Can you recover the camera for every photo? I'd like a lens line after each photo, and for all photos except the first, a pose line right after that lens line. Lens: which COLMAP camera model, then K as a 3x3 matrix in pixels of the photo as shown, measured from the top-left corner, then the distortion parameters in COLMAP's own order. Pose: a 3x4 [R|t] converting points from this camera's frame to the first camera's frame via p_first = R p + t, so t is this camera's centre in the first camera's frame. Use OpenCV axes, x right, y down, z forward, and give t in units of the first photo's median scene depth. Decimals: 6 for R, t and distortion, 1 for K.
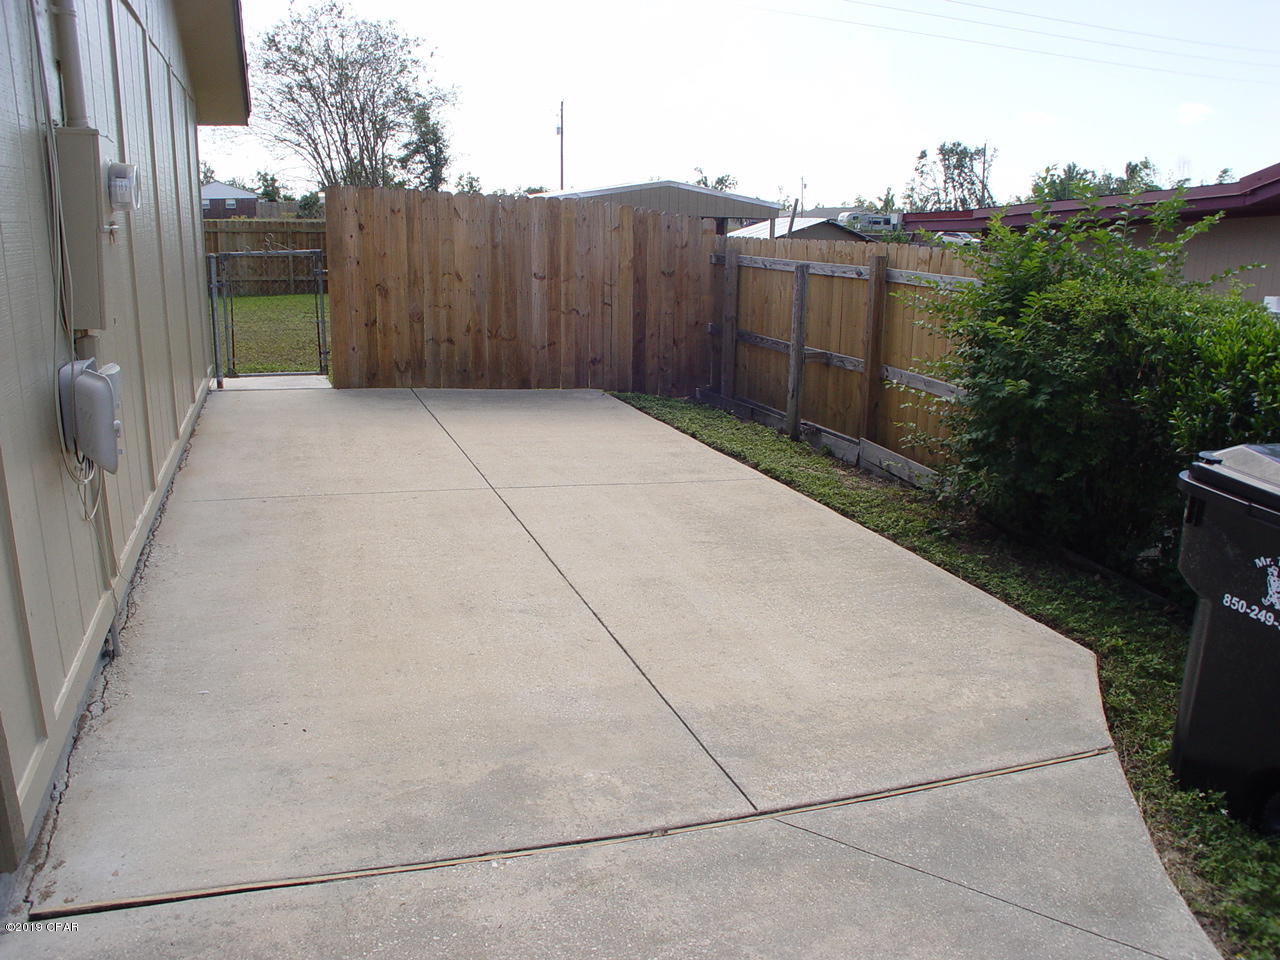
lens RADIAL K [[974.2, 0, 635.5], [0, 974.2, 479.5], [0, 0, 1]] dist [-0.167778, 0.078509]
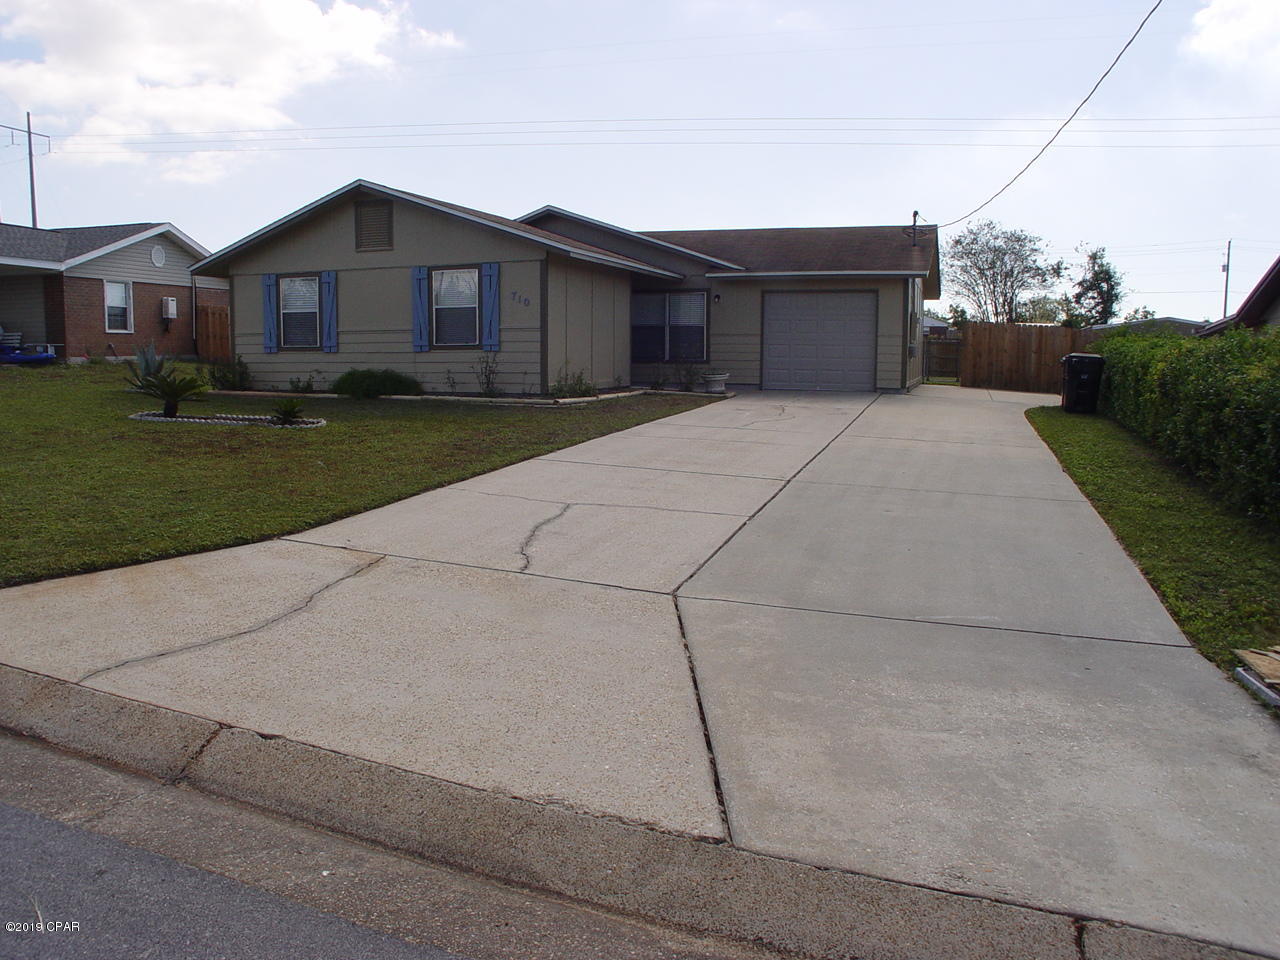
lens RADIAL K [[974.2, 0, 638.1], [0, 974.2, 486.2], [0, 0, 1]] dist [-0.167778, 0.078509]
pose [[0.777252, 0.080334, -0.624039, 0.313890], [-0.157929, 0.984973, -0.069906, 0.230377], [0.609046, 0.152888, 0.778260, -0.749587]]
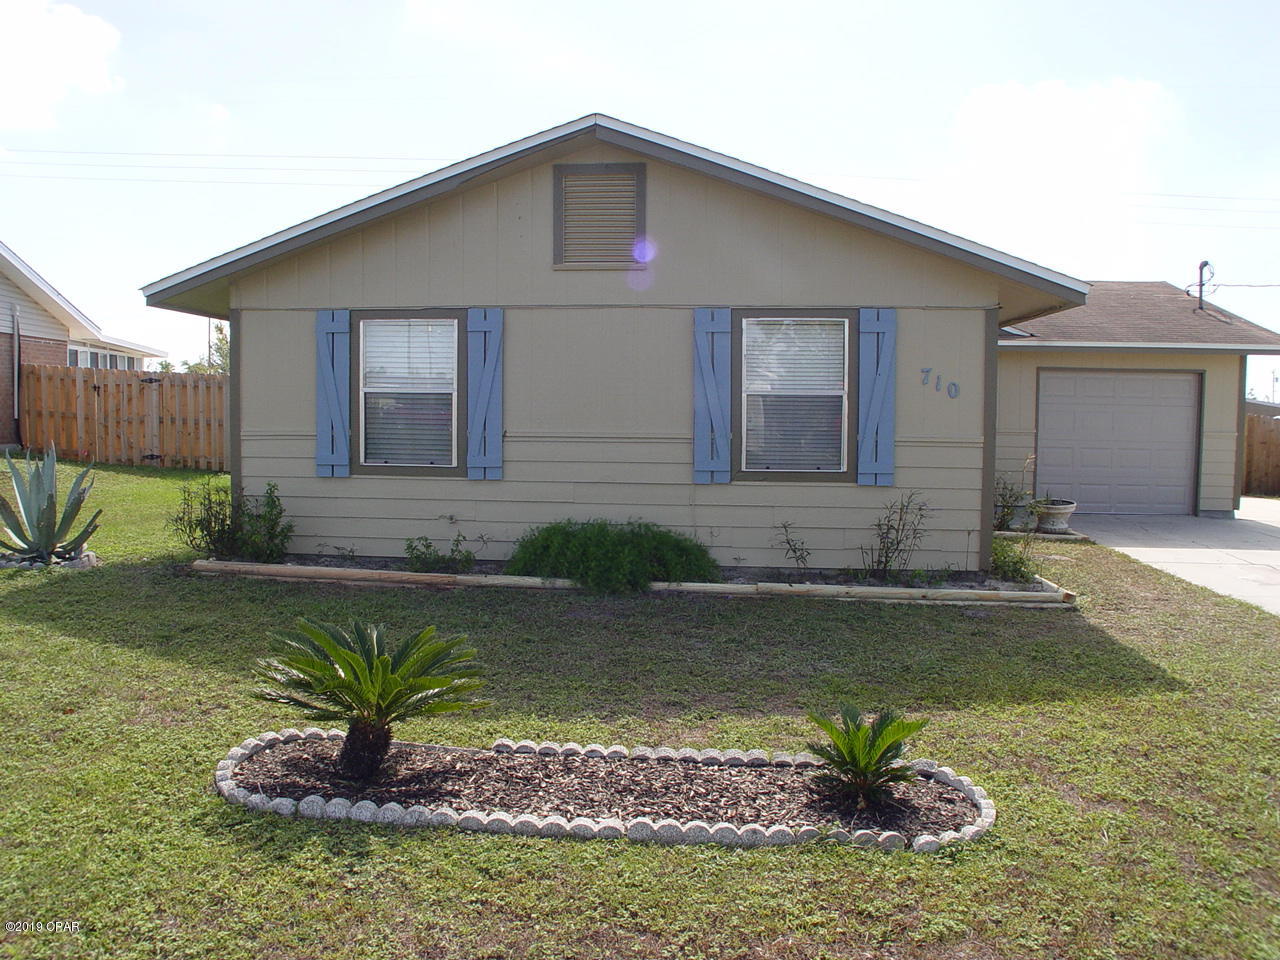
lens RADIAL K [[974.2, 0, 626.4], [0, 974.2, 483.1], [0, 0, 1]] dist [-0.167778, 0.078509]
pose [[0.905378, 0.030080, -0.423541, -0.177985], [-0.109615, 0.980234, -0.164700, 0.163398], [0.410215, 0.195542, 0.890779, -0.619722]]
